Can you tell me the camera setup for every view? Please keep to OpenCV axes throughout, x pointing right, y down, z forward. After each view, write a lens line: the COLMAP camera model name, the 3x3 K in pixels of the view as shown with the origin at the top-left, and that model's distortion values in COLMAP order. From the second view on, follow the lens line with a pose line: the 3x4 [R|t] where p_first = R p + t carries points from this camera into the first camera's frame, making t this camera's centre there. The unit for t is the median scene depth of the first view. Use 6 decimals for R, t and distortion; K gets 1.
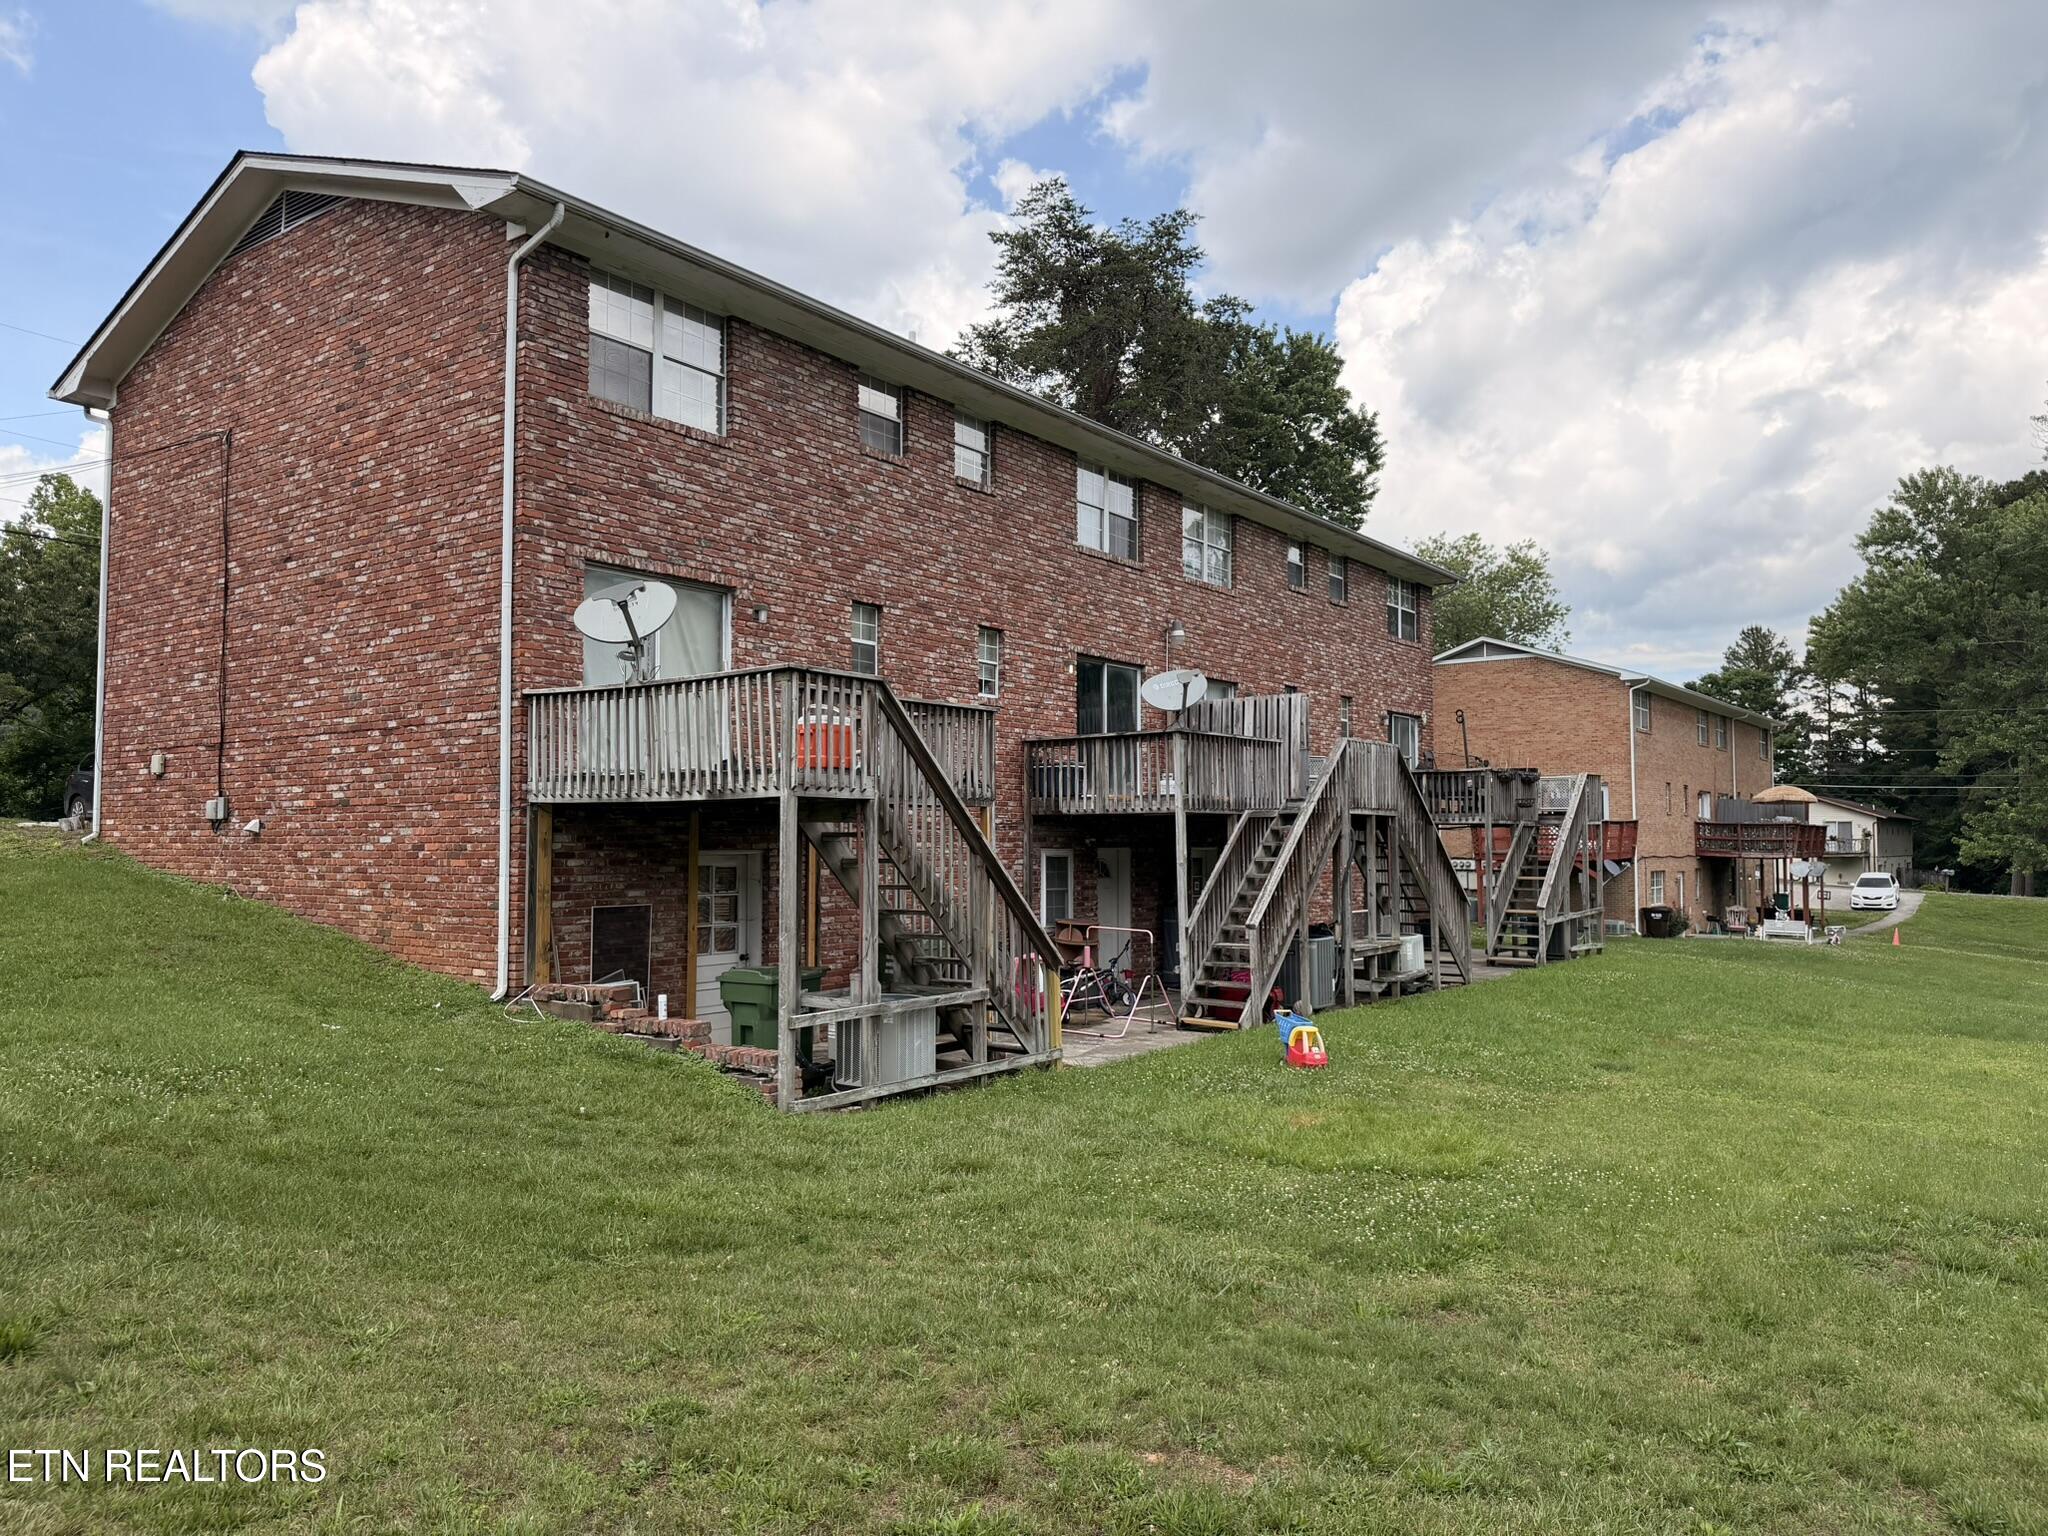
lens RADIAL K [[1440.8, 0, 1102.0], [0, 1440.8, 744.4], [0, 0, 1]] dist [0.046779, -0.052485]
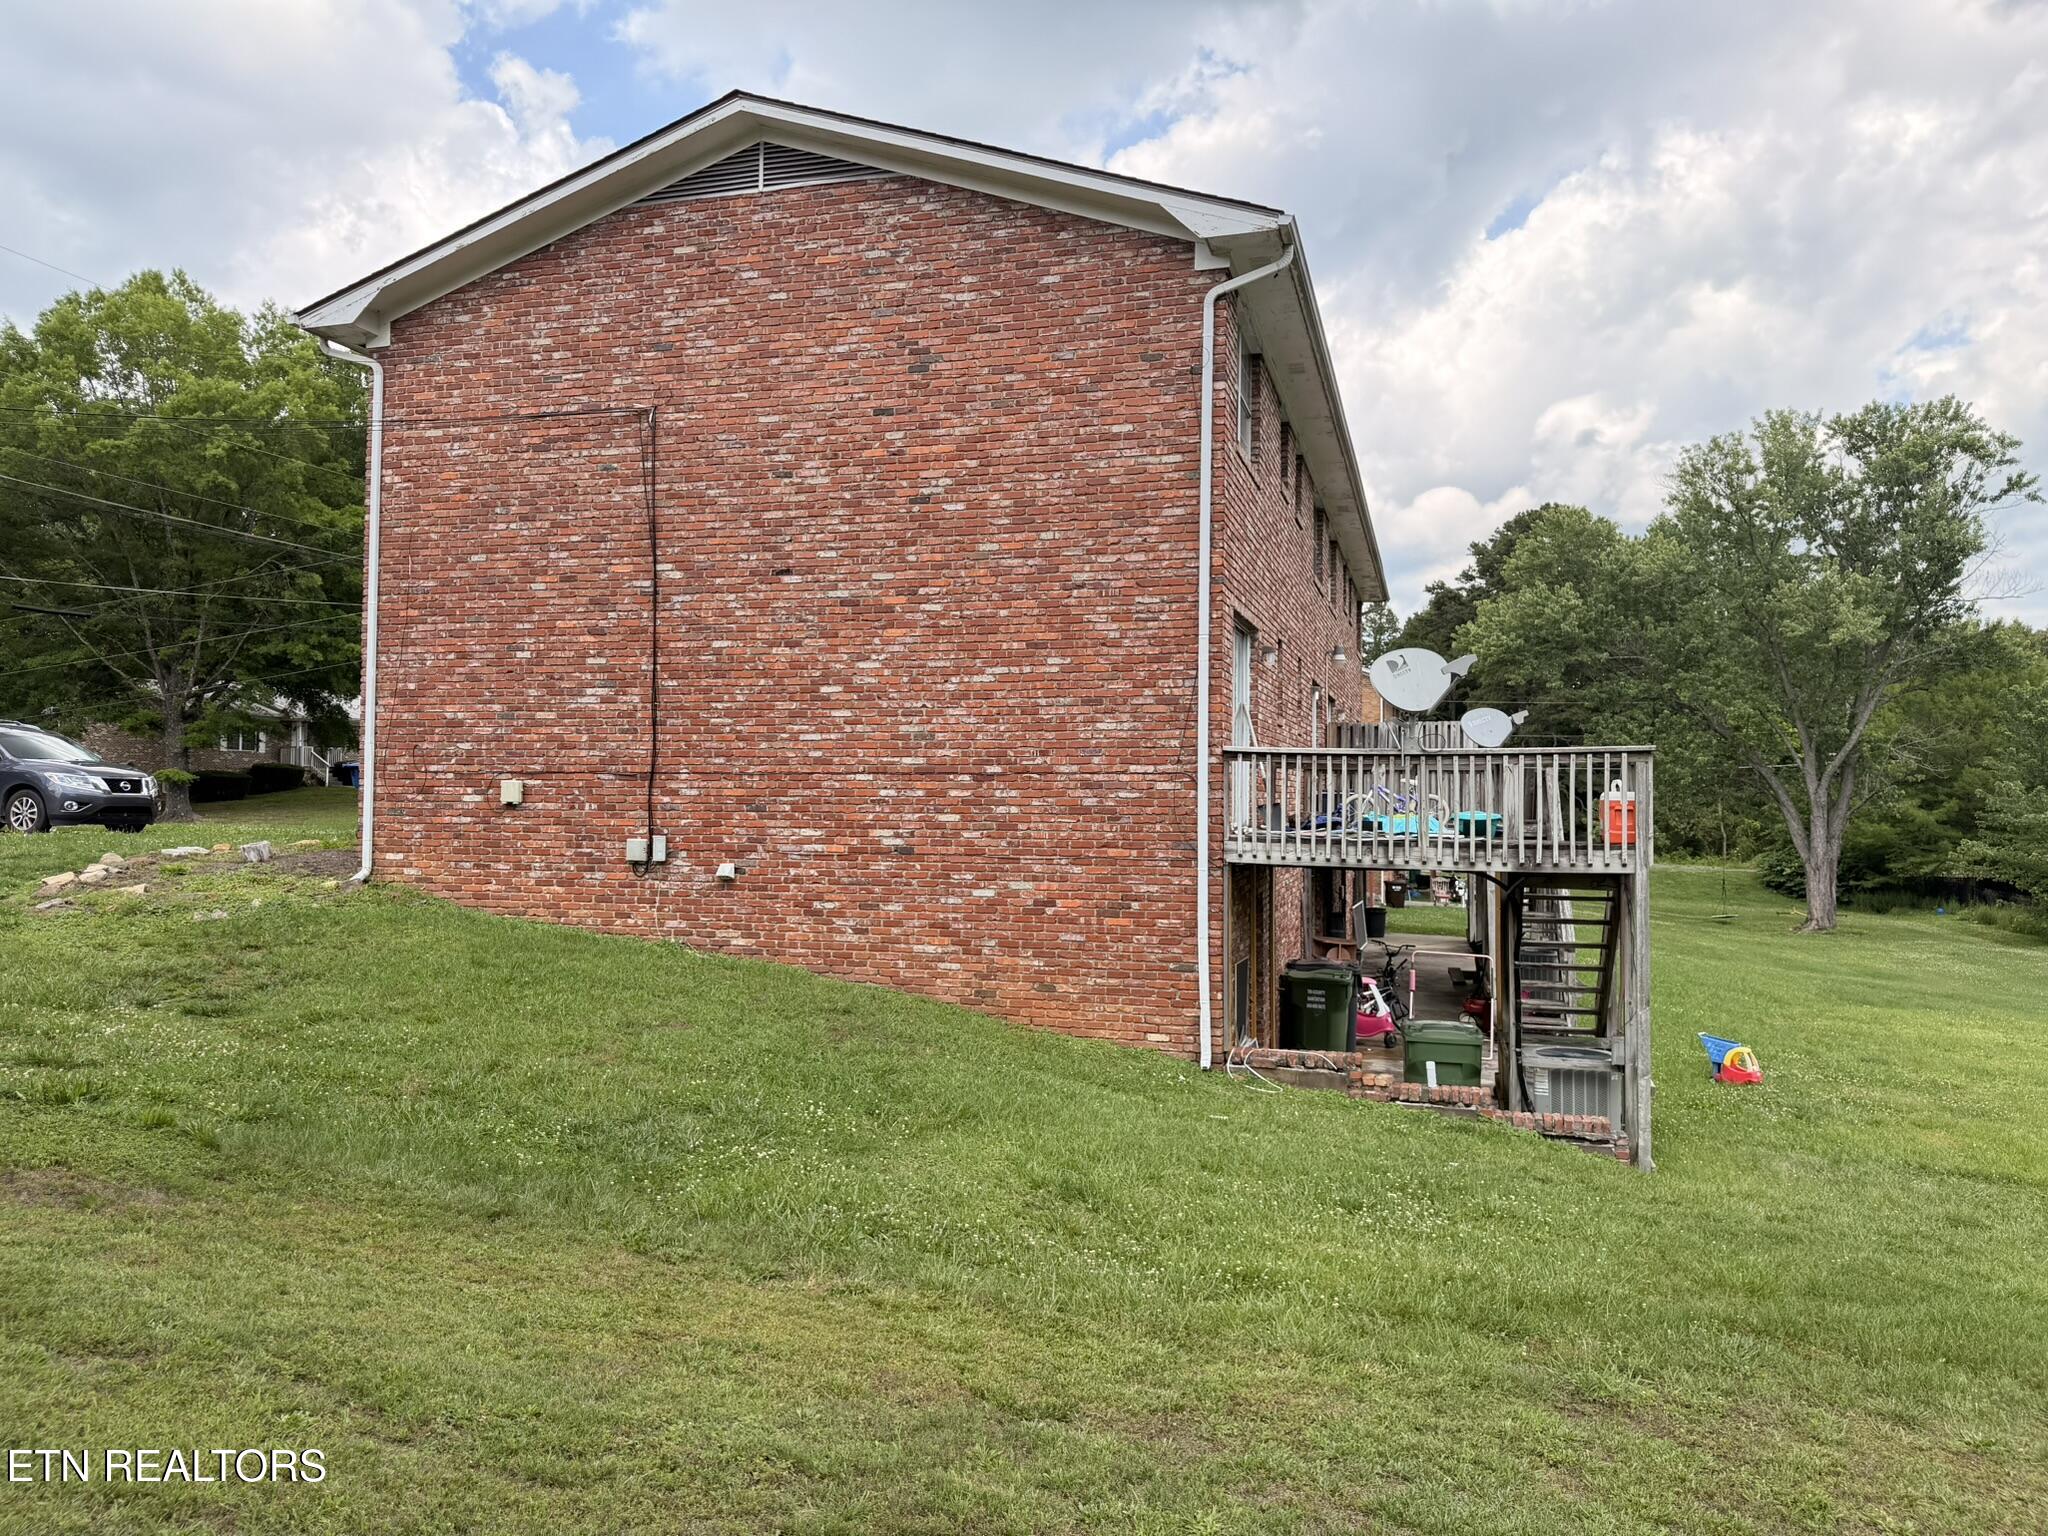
lens RADIAL K [[1440.8, 0, 1017.1], [0, 1440.8, 753.5], [0, 0, 1]] dist [0.046779, -0.052485]
pose [[0.934749, 0.016493, 0.354927, -0.786233], [-0.033533, 0.998558, 0.041914, -0.062187], [-0.353724, -0.051080, 0.933954, 0.130238]]
